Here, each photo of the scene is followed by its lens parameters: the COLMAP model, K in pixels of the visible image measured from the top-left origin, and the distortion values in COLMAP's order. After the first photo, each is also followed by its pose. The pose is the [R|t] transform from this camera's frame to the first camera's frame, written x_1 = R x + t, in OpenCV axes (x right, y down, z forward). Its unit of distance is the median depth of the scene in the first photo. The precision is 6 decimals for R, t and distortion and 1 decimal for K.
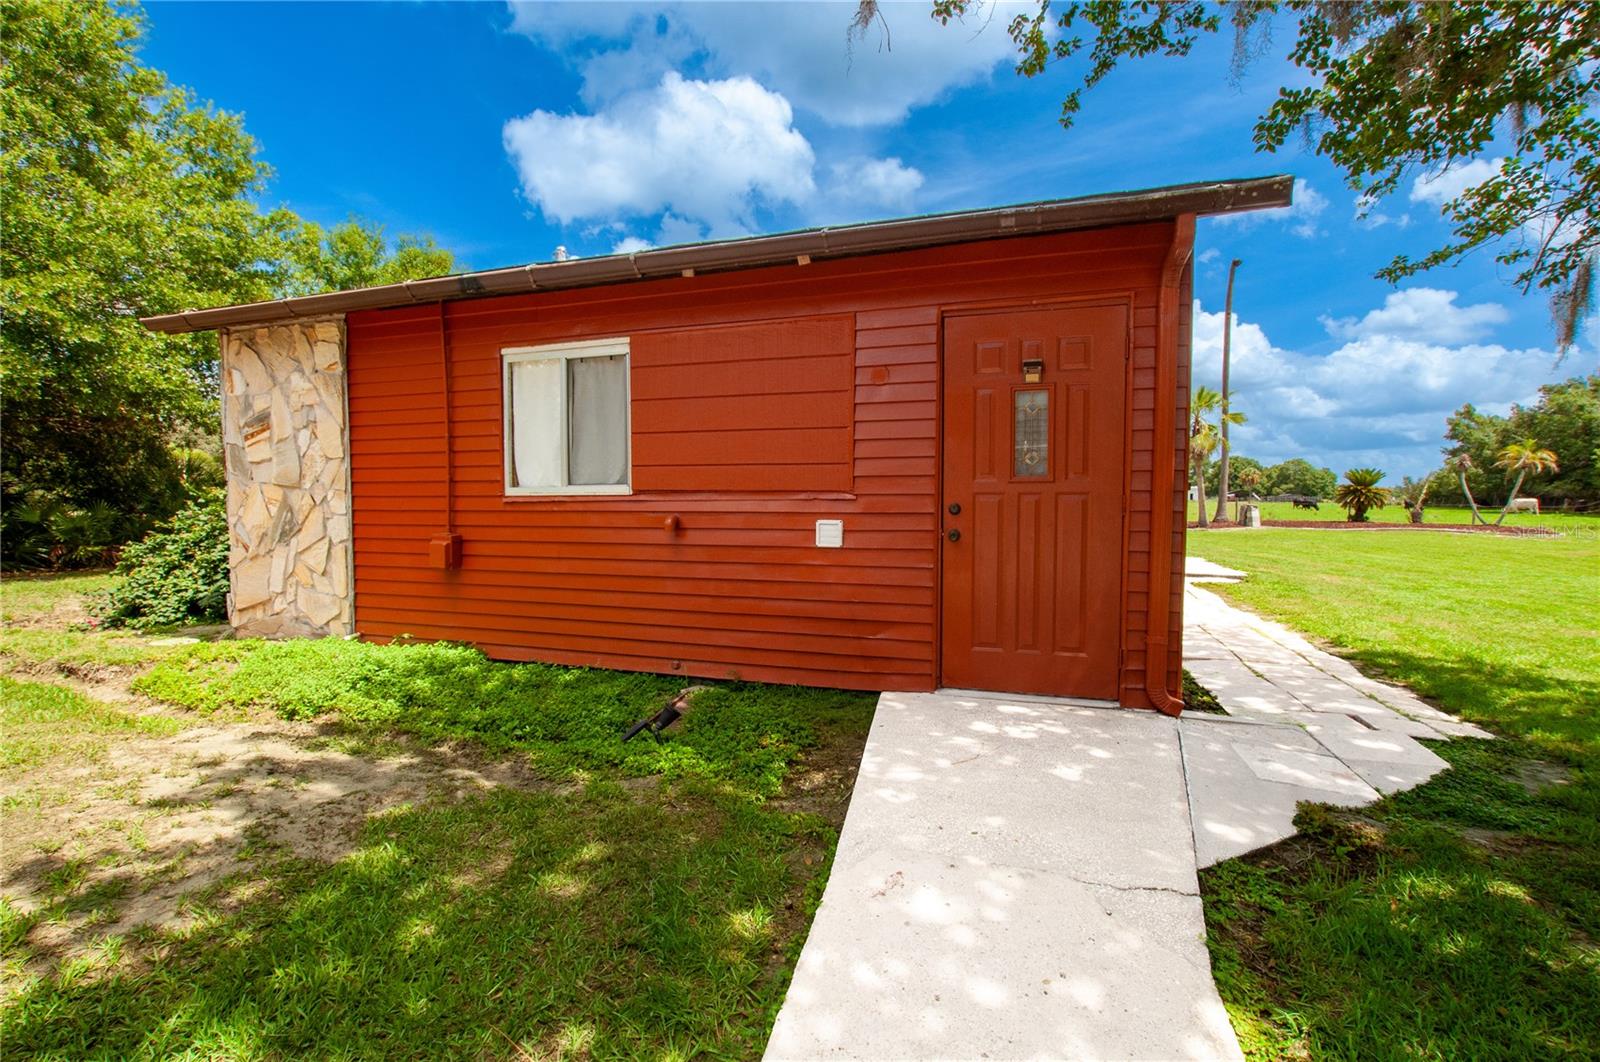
lens RADIAL K [[723.1, 0, 800.0], [0, 723.1, 531.0], [0, 0, 1]] dist [-0.030151, 0.007162]
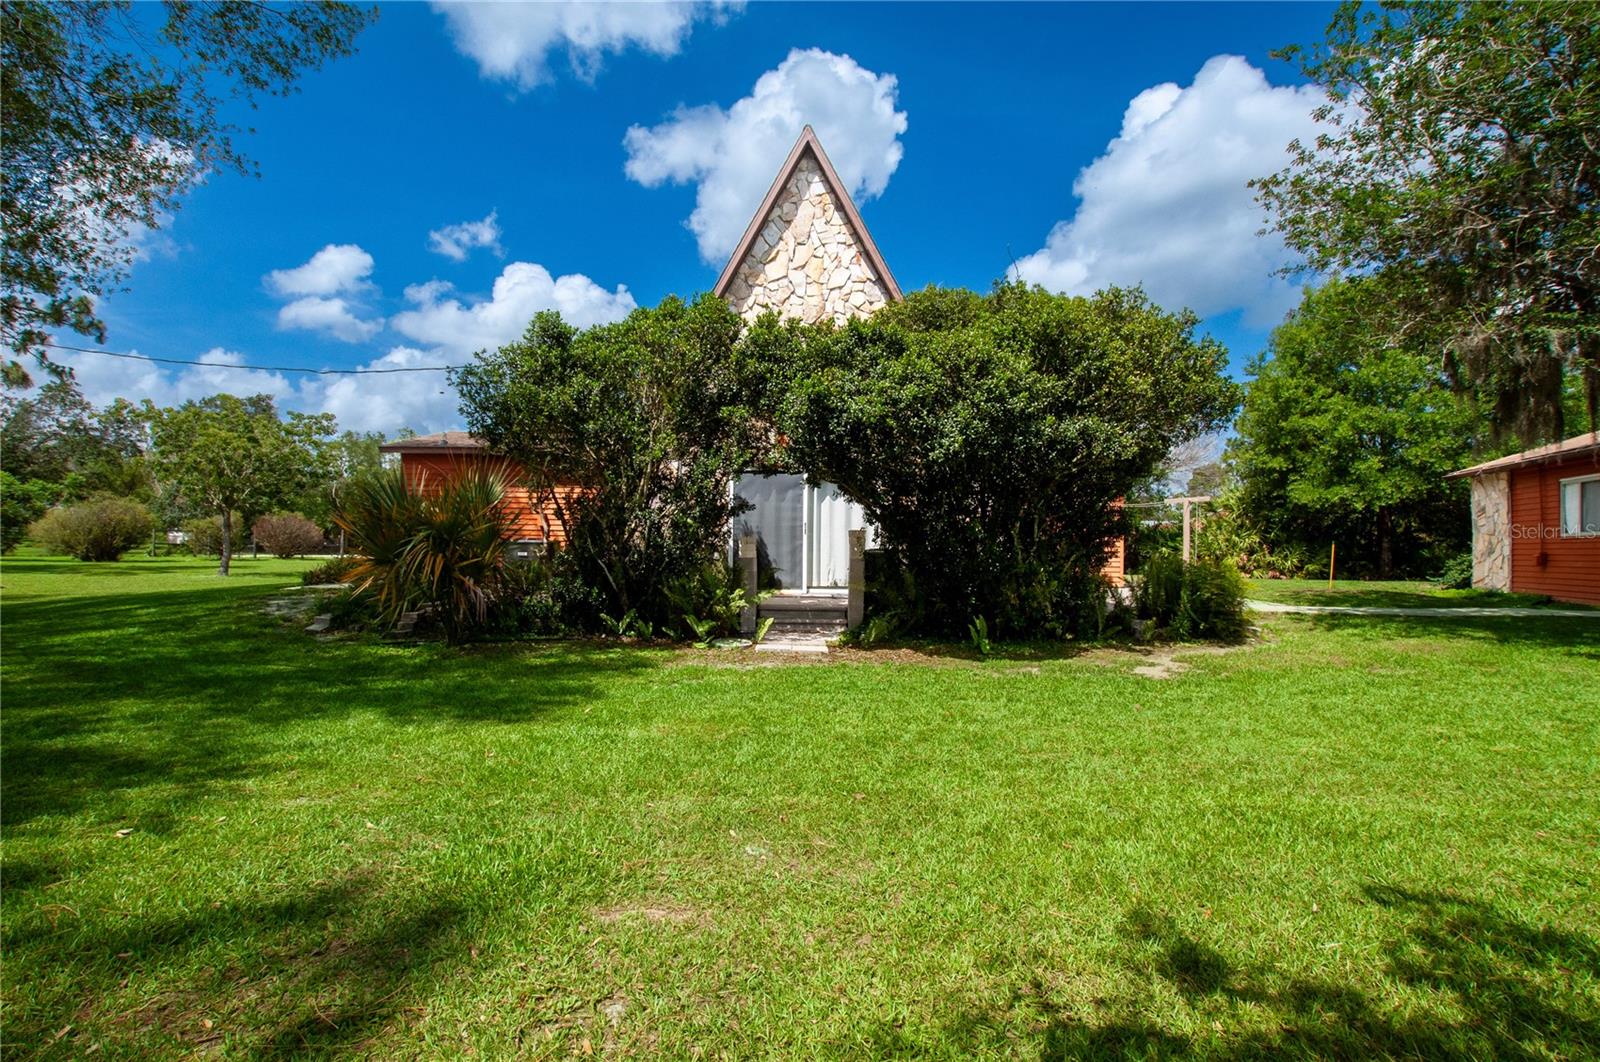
lens RADIAL K [[723.1, 0, 800.0], [0, 723.1, 531.0], [0, 0, 1]] dist [-0.030151, 0.007162]
pose [[-0.030415, -0.014015, -0.999439, 1.945165], [-0.052171, 0.998561, -0.012415, 0.087633], [0.998175, 0.051764, -0.031103, -1.444765]]
